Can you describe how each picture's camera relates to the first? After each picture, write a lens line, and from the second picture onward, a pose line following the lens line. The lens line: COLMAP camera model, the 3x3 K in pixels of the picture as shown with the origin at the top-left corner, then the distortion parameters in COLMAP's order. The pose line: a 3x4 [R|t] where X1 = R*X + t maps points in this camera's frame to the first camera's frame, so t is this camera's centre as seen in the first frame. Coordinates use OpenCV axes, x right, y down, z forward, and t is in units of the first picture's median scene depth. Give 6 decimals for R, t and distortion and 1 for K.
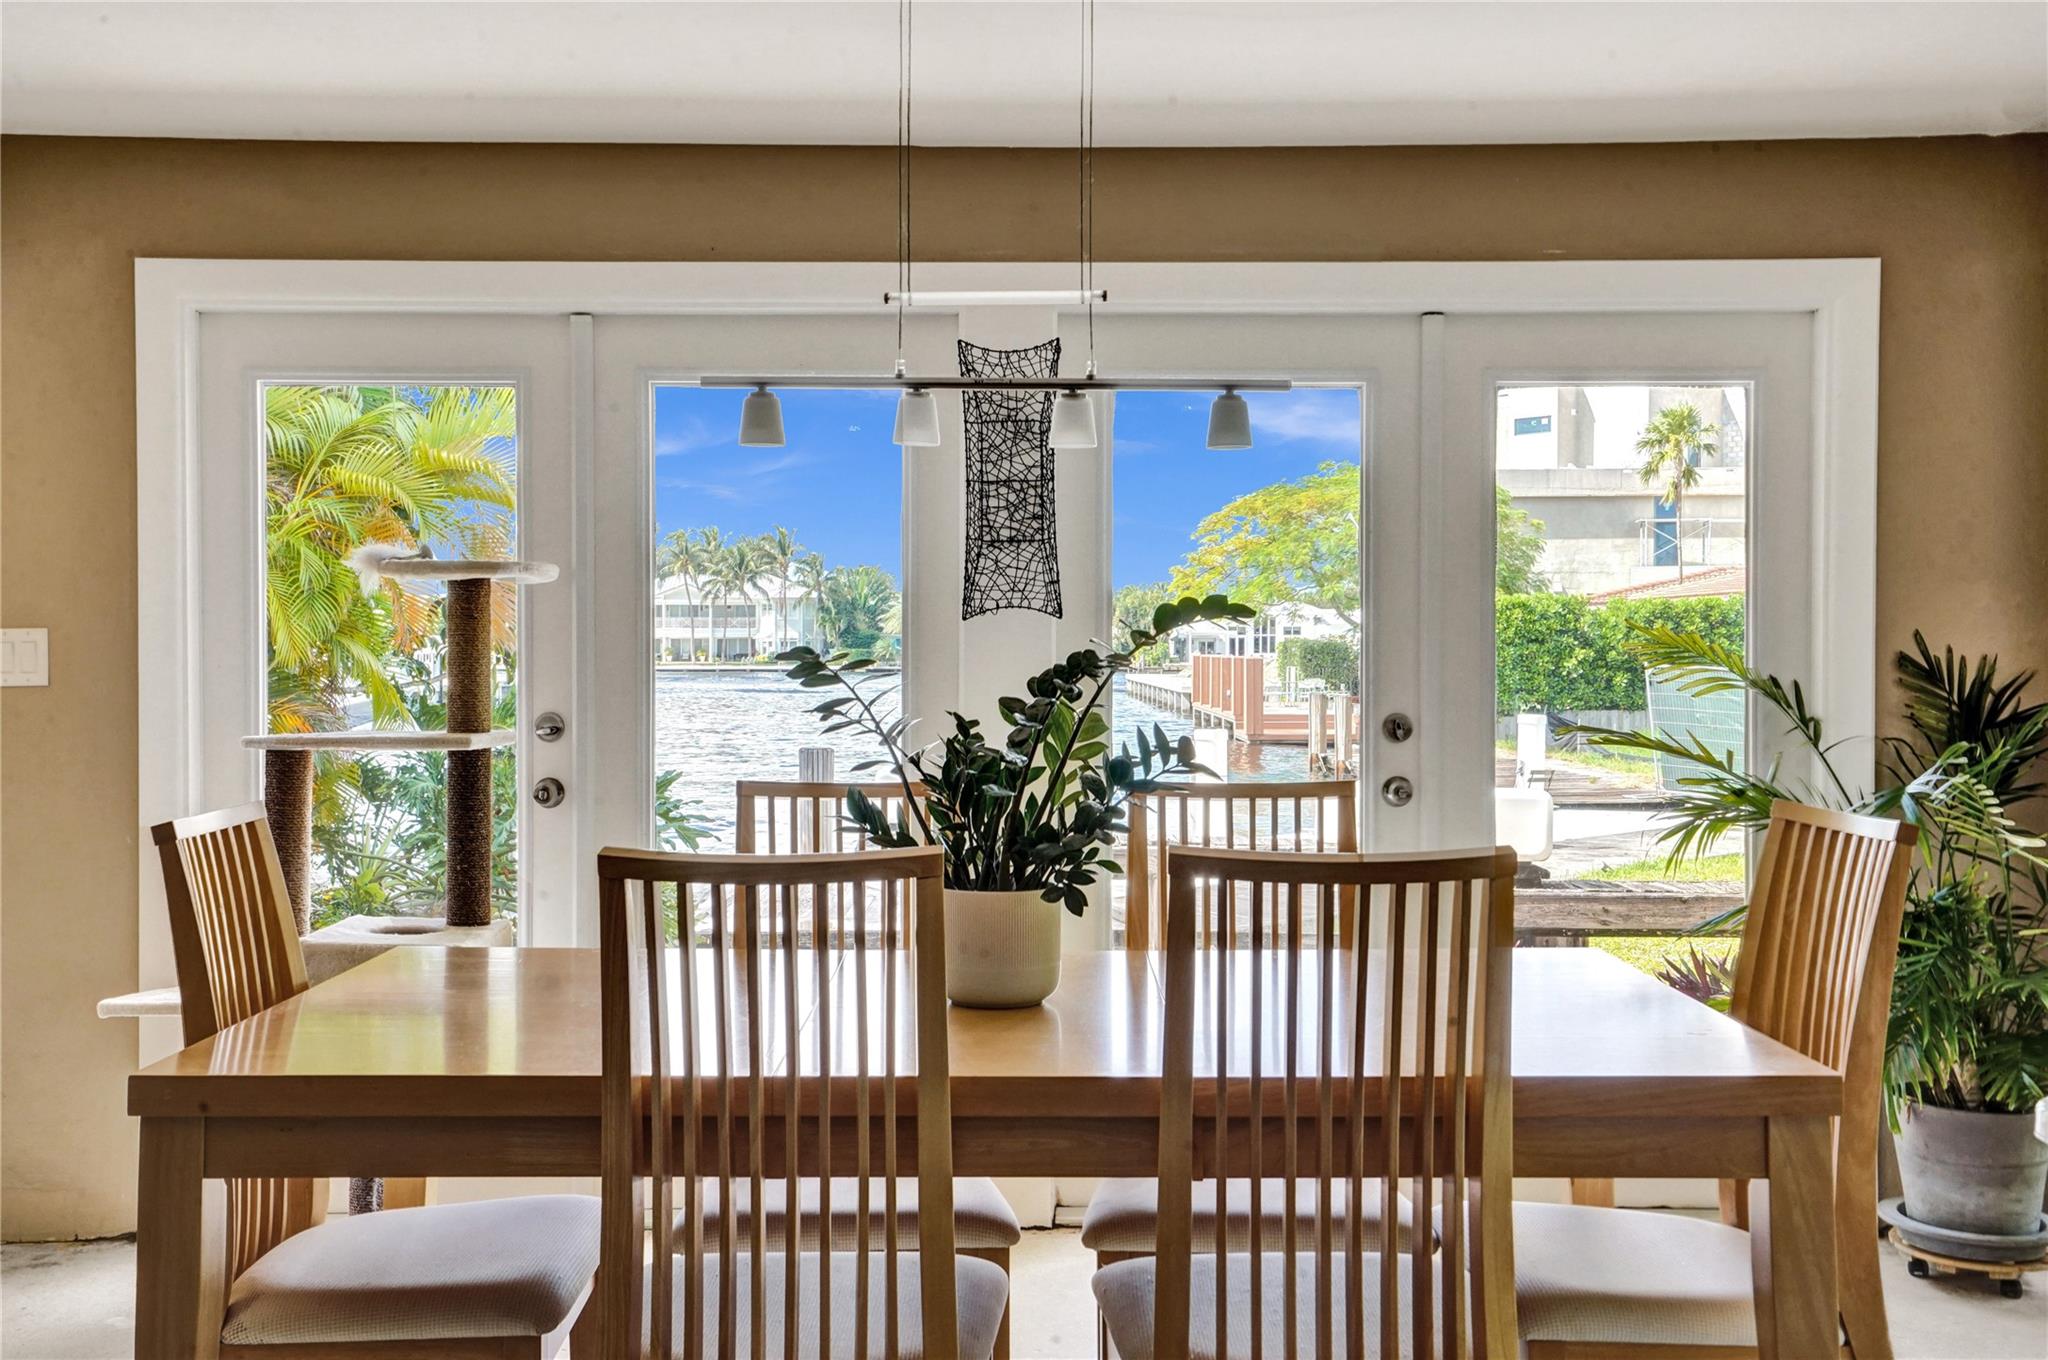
lens RADIAL K [[2126.0, 0, 1024.0], [0, 2126.0, 680.0], [0, 0, 1]] dist [0.103058, -0.000325]
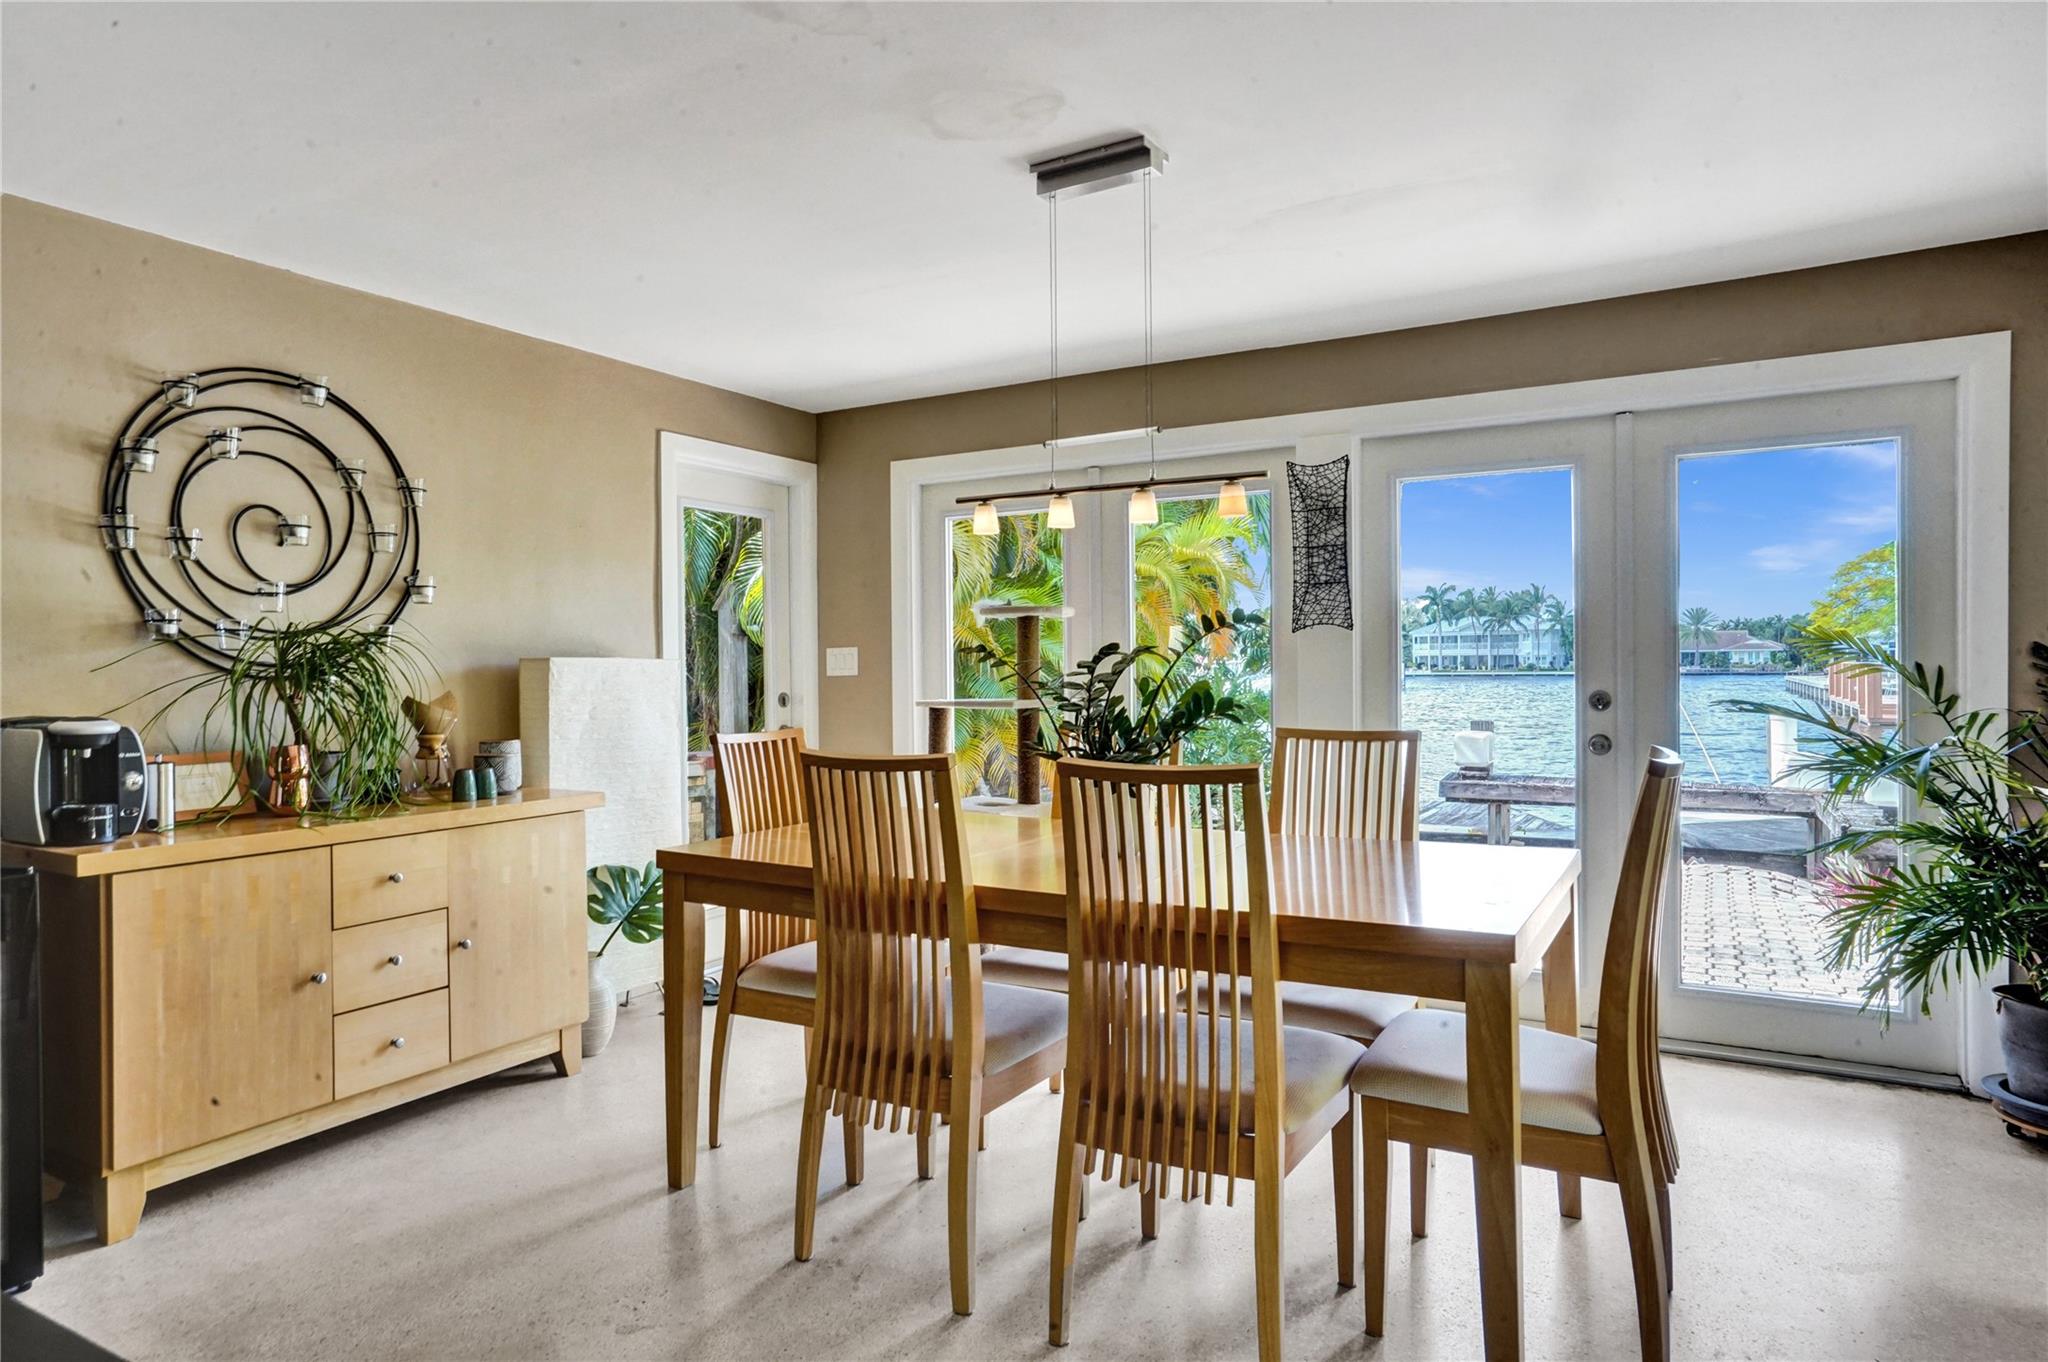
lens RADIAL K [[1239.5, 0, 1024.0], [0, 1239.5, 681.0], [0, 0, 1]] dist [0.029485, 0.002971]
pose [[0.866903, -0.002476, -0.498470, 0.214940], [0.001975, 0.999997, -0.001531, 0.007786], [0.498472, 0.000343, 0.866906, 0.059528]]
